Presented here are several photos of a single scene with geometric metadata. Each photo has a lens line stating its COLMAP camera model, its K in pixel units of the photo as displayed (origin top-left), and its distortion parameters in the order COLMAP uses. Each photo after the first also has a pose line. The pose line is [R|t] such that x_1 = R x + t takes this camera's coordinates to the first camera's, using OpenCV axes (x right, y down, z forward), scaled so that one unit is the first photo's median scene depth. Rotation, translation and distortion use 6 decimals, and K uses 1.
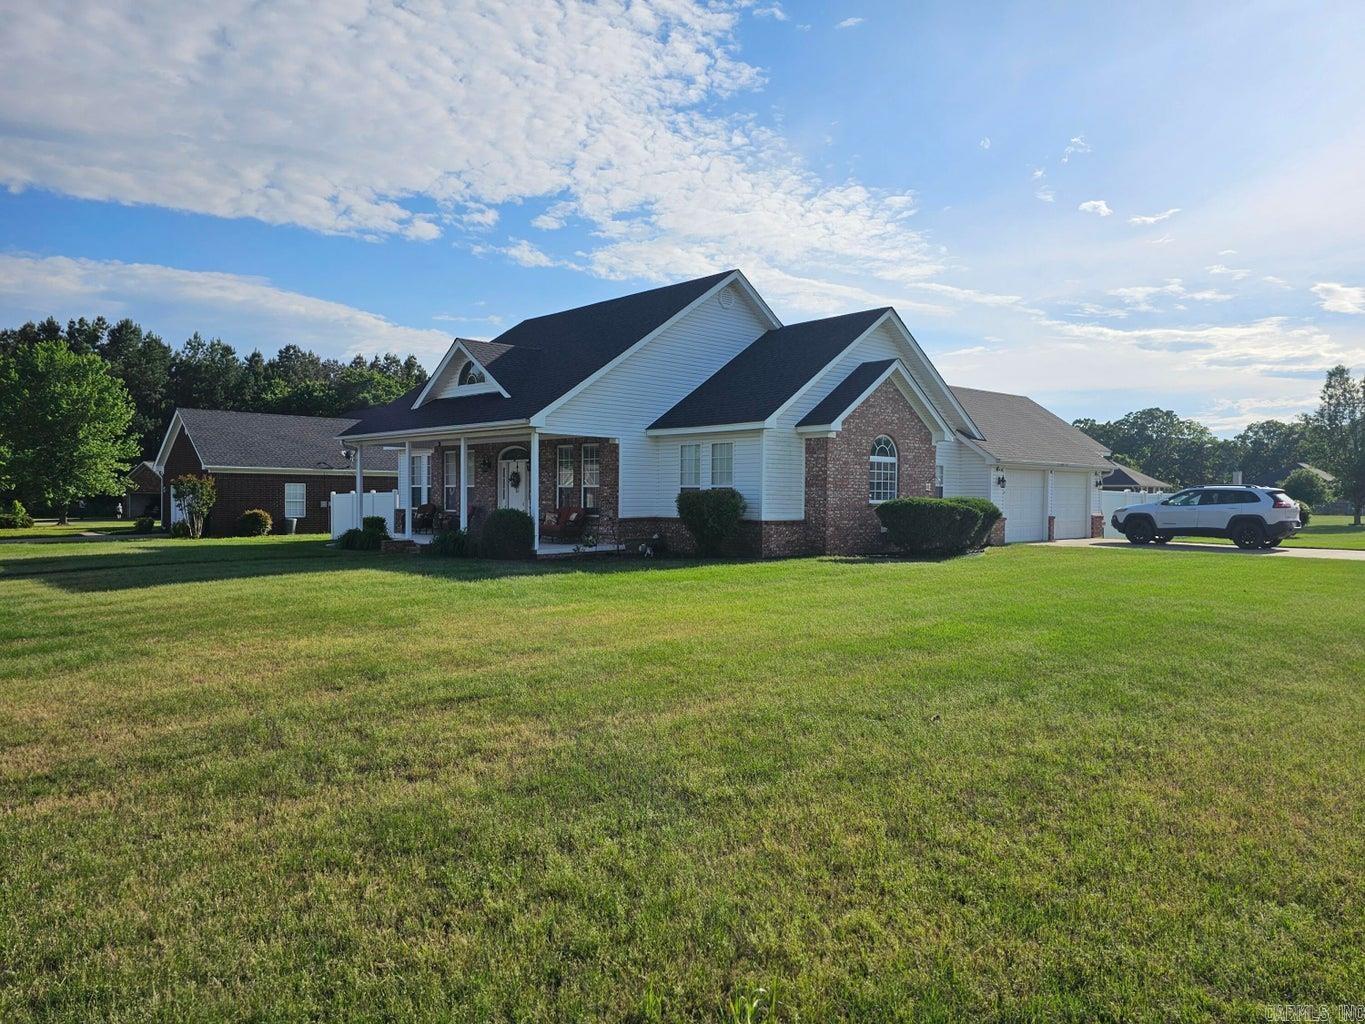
lens RADIAL K [[916.3, 0, 689.0], [0, 916.3, 524.8], [0, 0, 1]] dist [0.056841, -0.038918]
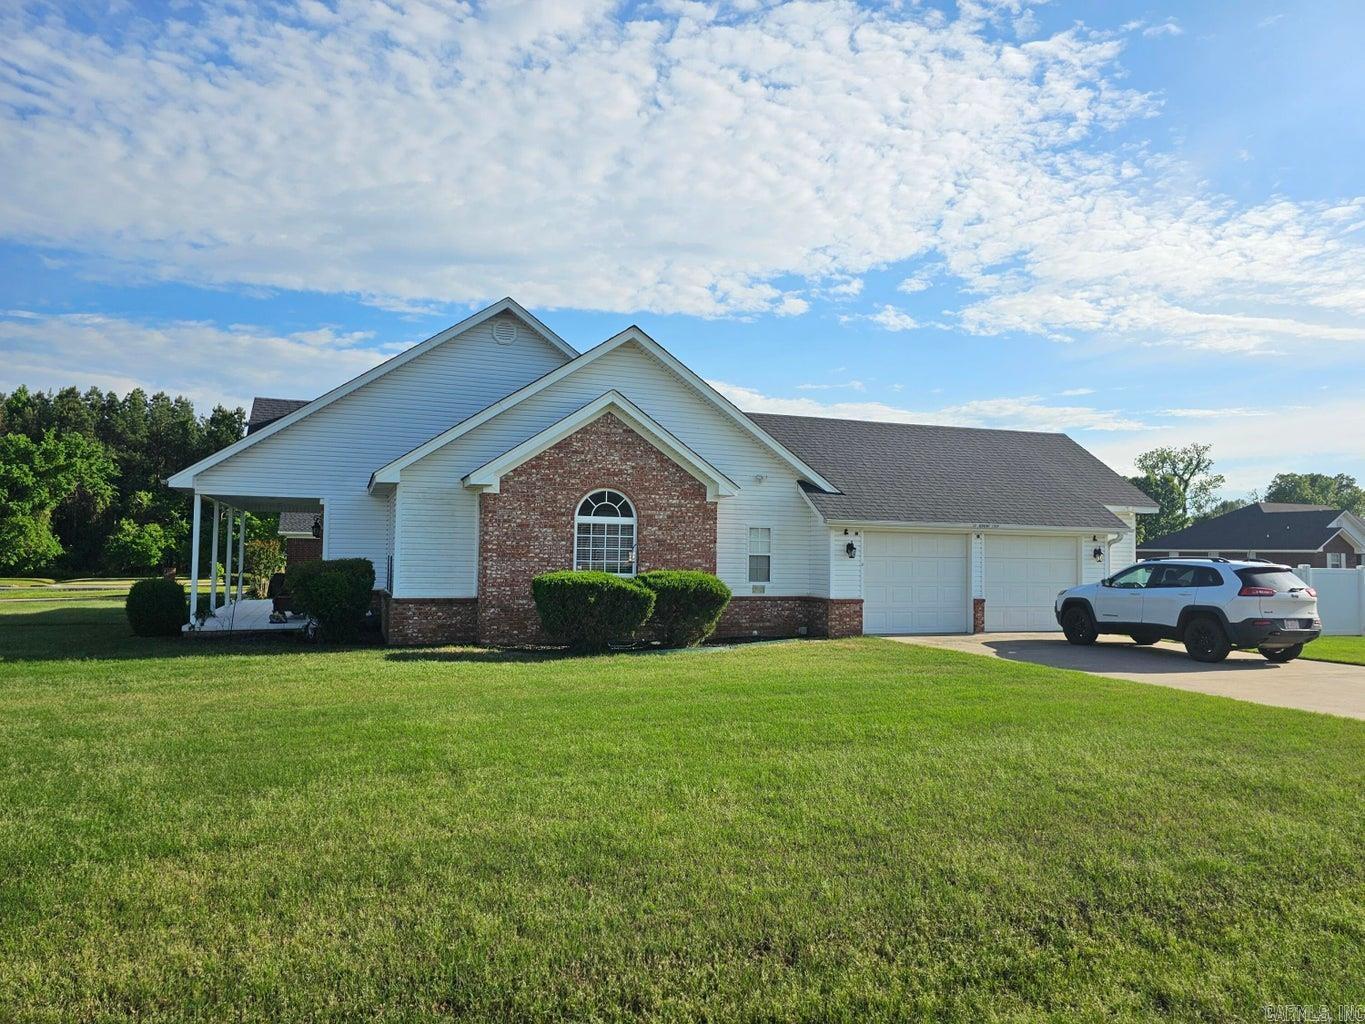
lens RADIAL K [[916.3, 0, 692.2], [0, 916.3, 547.5], [0, 0, 1]] dist [0.056841, -0.038918]
pose [[0.925305, 0.002024, -0.379219, 0.556855], [-0.018858, 0.998994, -0.040682, -0.019176], [0.378755, 0.044795, 0.924412, 0.324843]]
